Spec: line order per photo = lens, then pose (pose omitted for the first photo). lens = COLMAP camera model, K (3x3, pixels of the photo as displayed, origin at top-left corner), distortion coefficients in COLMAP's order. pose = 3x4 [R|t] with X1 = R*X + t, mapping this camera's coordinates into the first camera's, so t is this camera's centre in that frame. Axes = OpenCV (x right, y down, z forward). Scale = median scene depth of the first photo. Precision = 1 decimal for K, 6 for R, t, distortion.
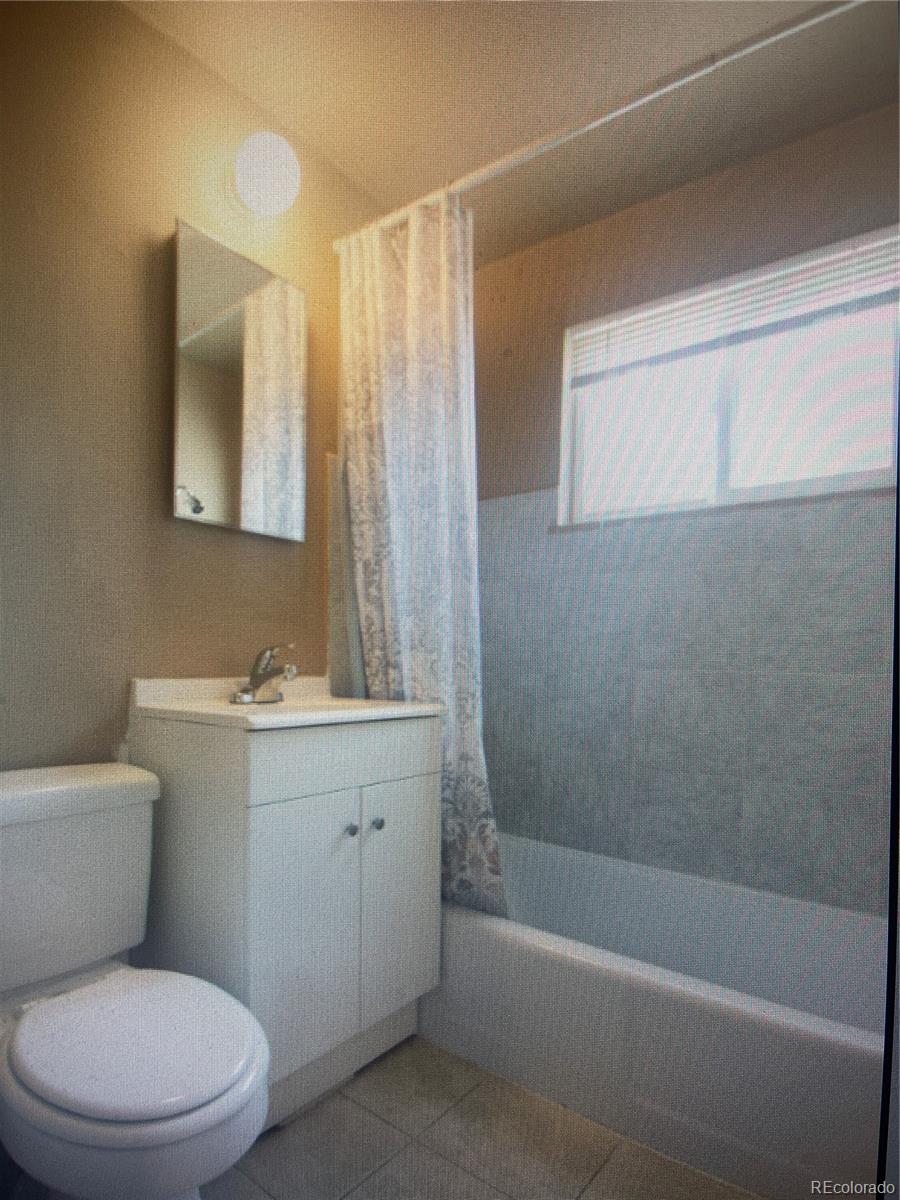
lens RADIAL K [[789.0, 0, 450.0], [0, 789.0, 600.0], [0, 0, 1]] dist [-0.001466, -0.003956]
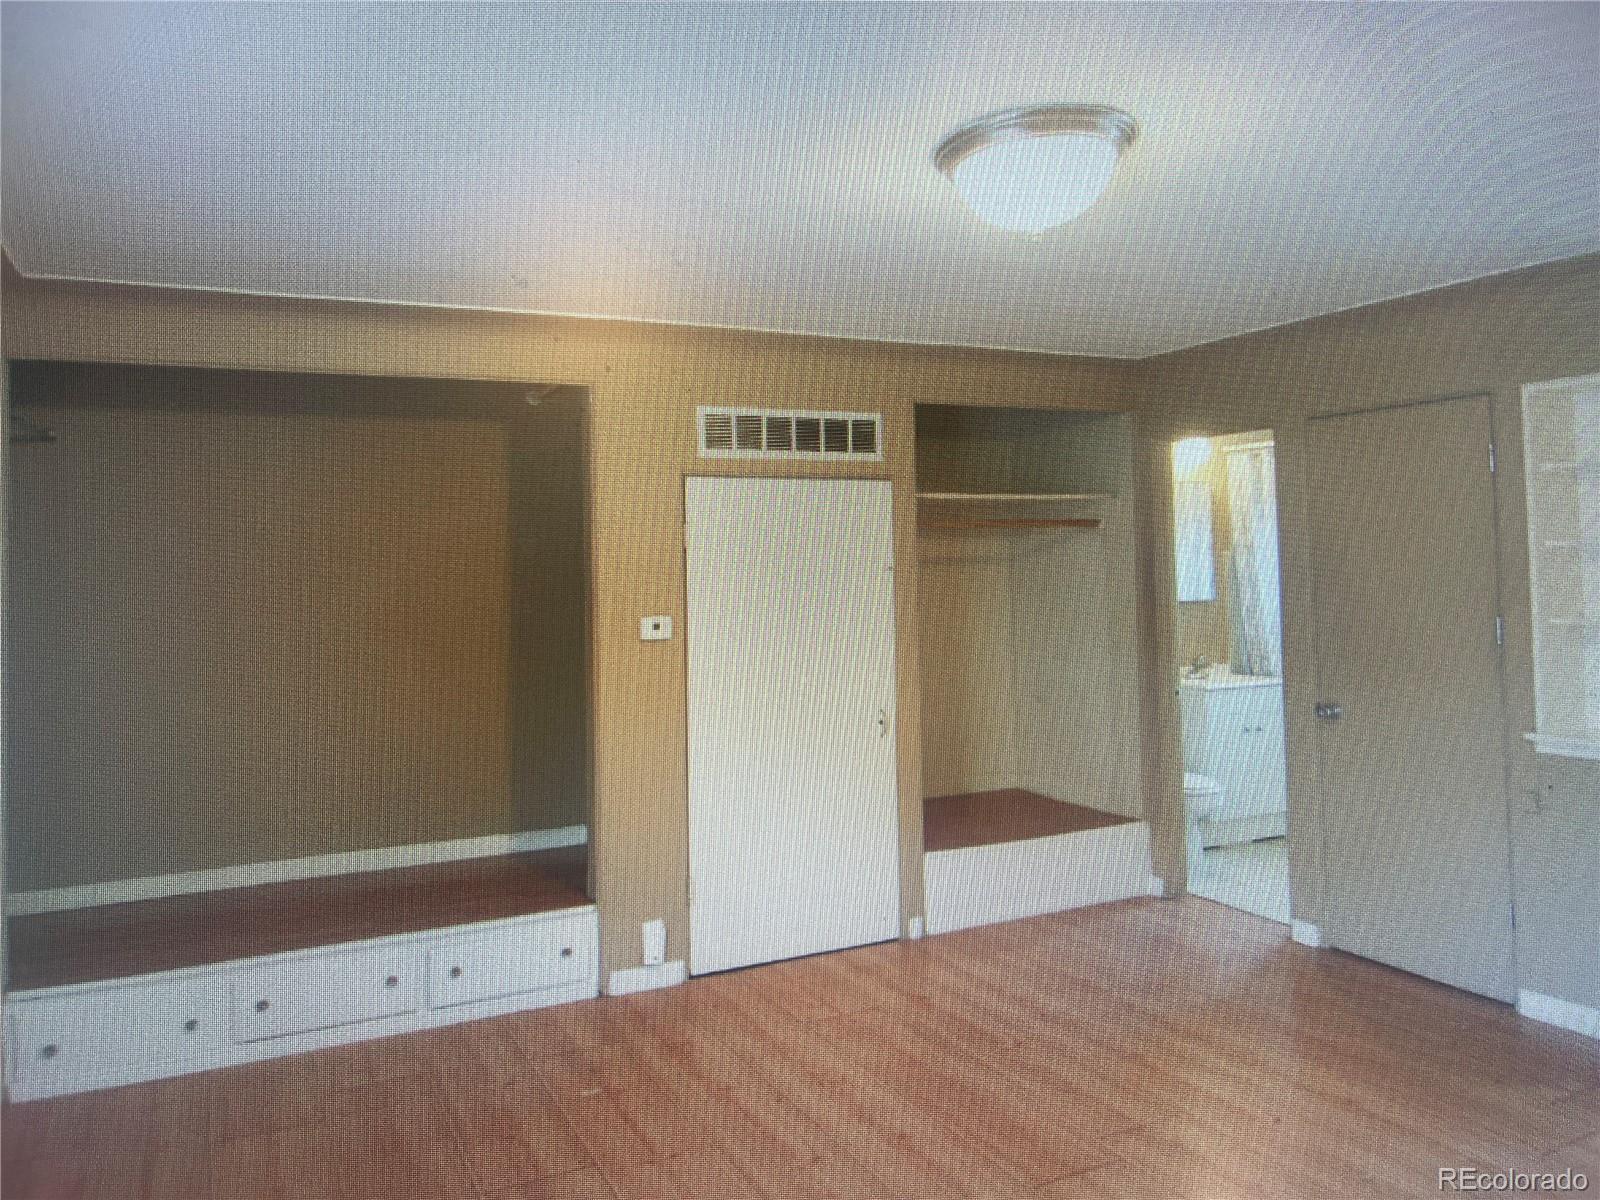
lens RADIAL K [[995.5, 0, 797.0], [0, 995.5, 558.4], [0, 0, 1]] dist [0.001933, -0.003018]
pose [[0.859128, -0.035773, -0.510508, 0.205391], [0.057500, 0.997985, 0.026834, -0.307949], [0.508520, -0.052408, 0.859454, -1.748973]]
